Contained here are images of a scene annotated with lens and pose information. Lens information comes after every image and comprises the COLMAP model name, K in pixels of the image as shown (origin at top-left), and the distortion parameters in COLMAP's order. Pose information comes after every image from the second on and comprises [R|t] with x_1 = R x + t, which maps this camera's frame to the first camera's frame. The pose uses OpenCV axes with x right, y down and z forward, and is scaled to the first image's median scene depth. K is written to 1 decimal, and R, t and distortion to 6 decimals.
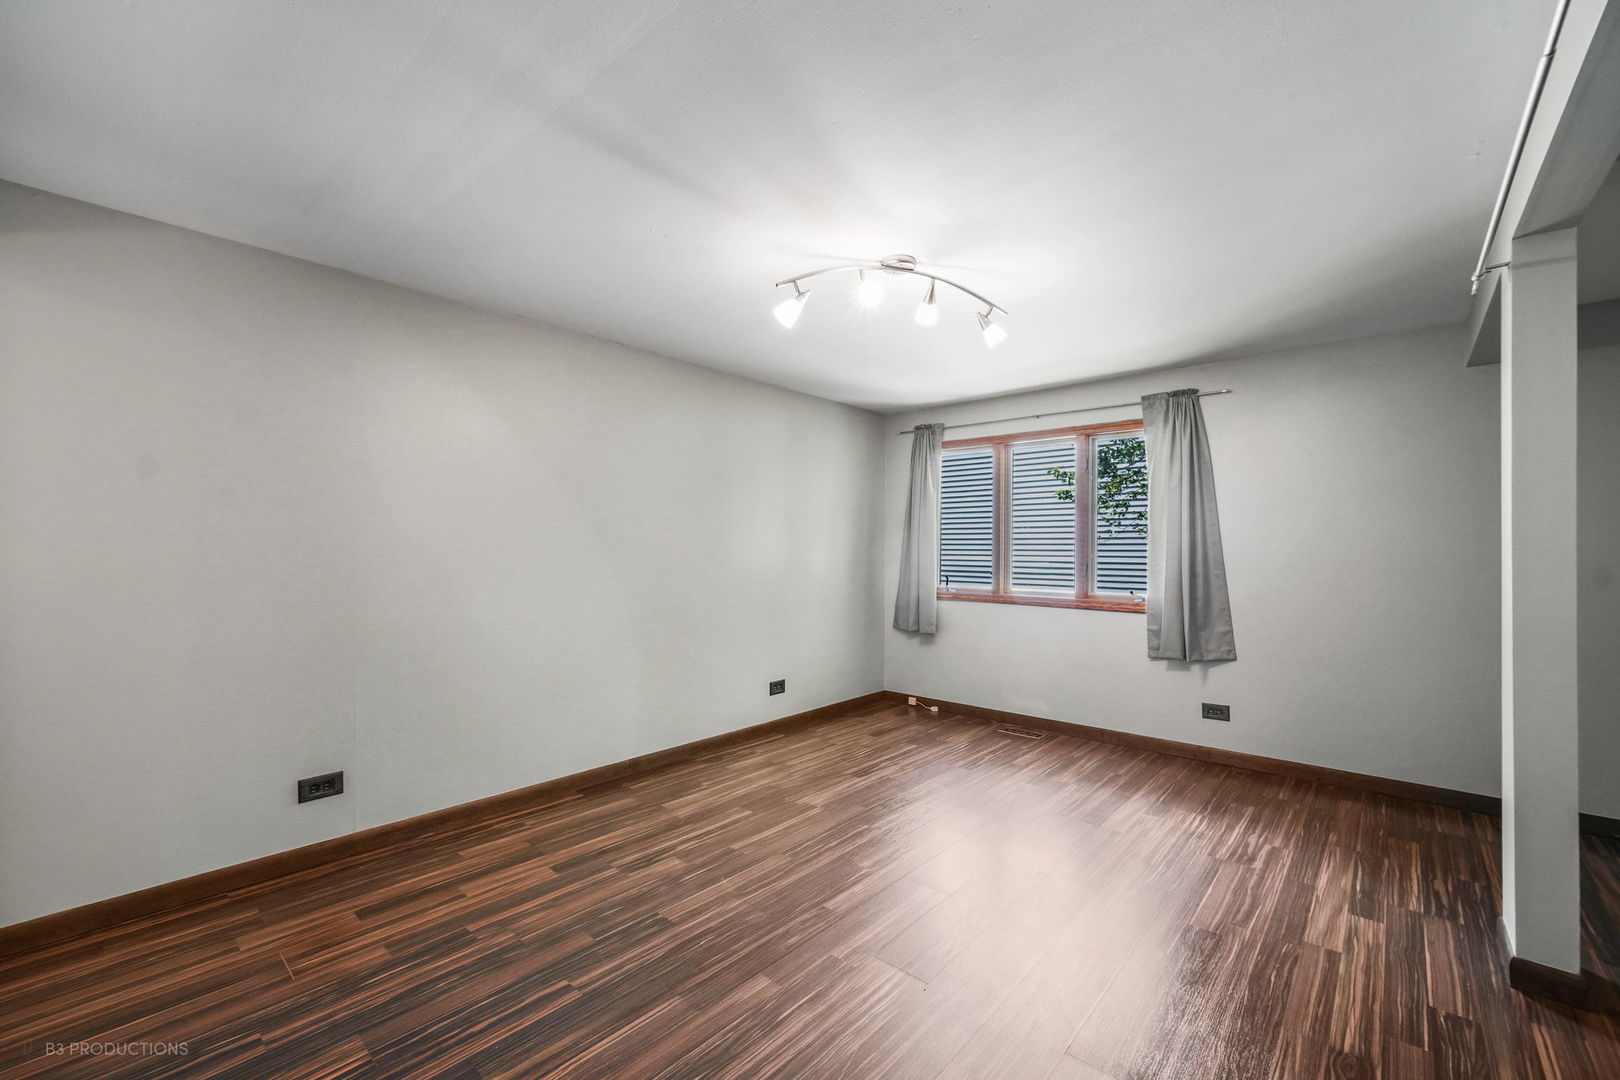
lens RADIAL K [[639.1, 0, 802.8], [0, 639.1, 534.8], [0, 0, 1]] dist [-0.002450, 0.000142]
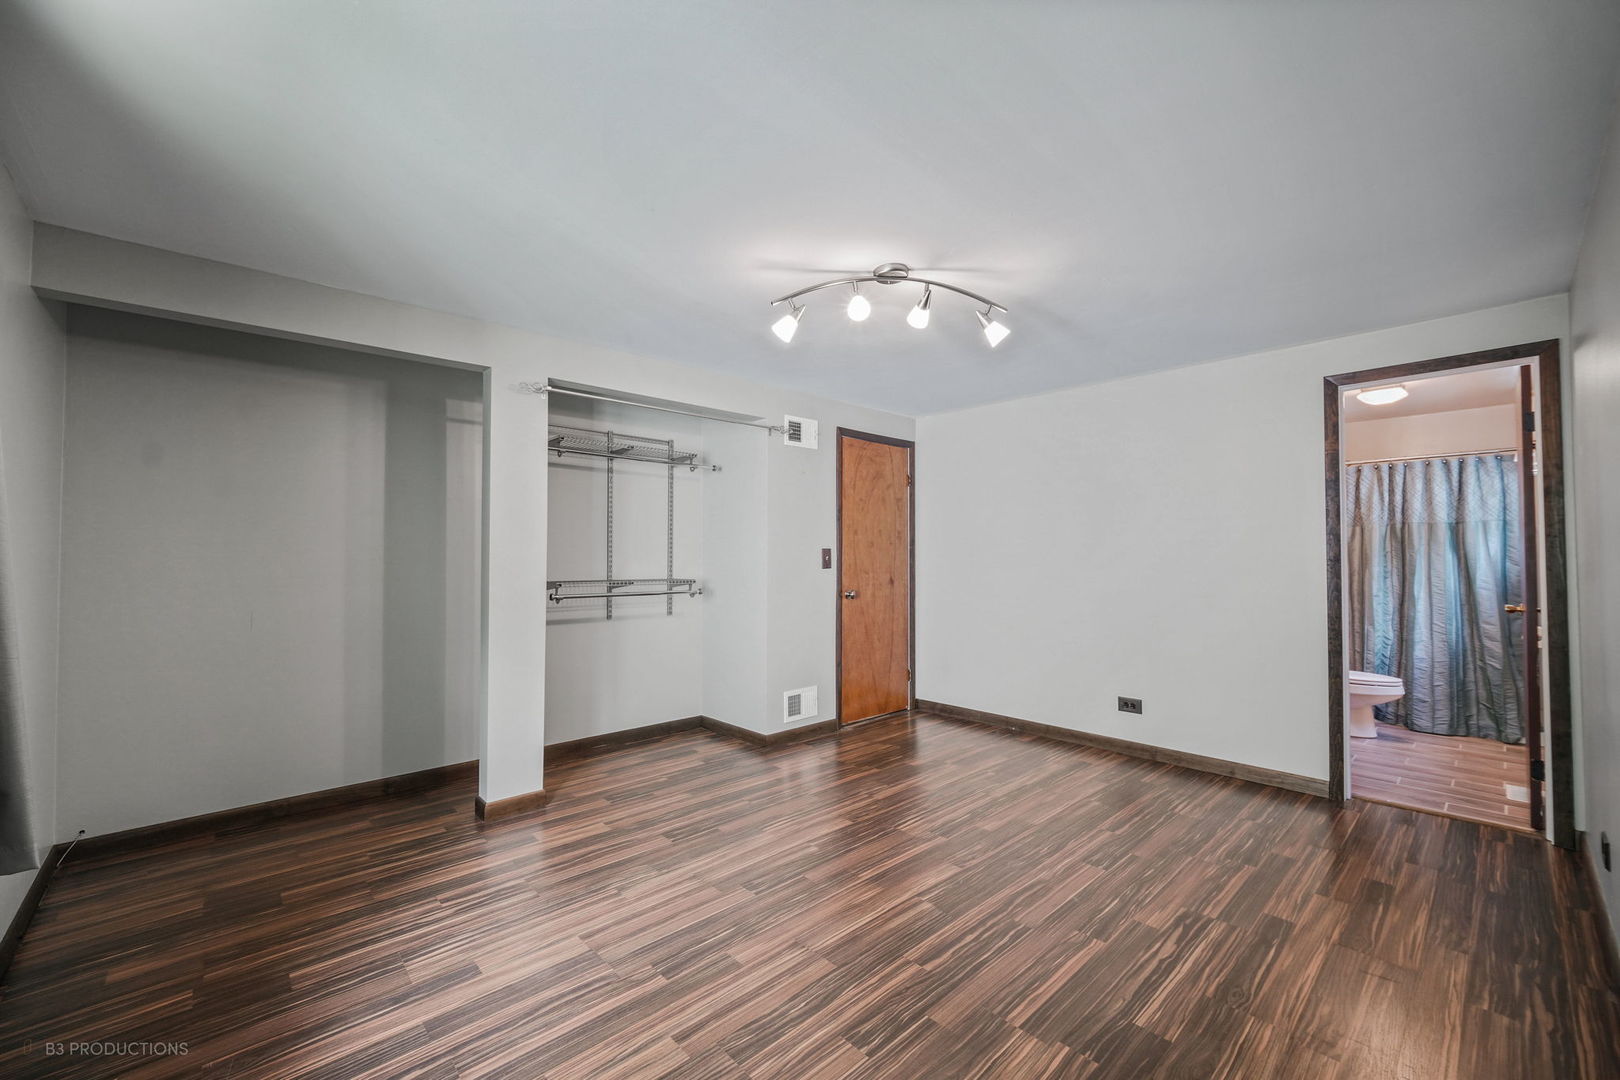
lens RADIAL K [[639.1, 0, 802.8], [0, 639.1, 534.8], [0, 0, 1]] dist [-0.002450, 0.000142]
pose [[-0.997647, 0.000574, 0.068562, 0.210925], [-0.003105, 0.998561, -0.053541, 0.044823], [-0.068494, -0.053628, -0.996209, 1.956435]]
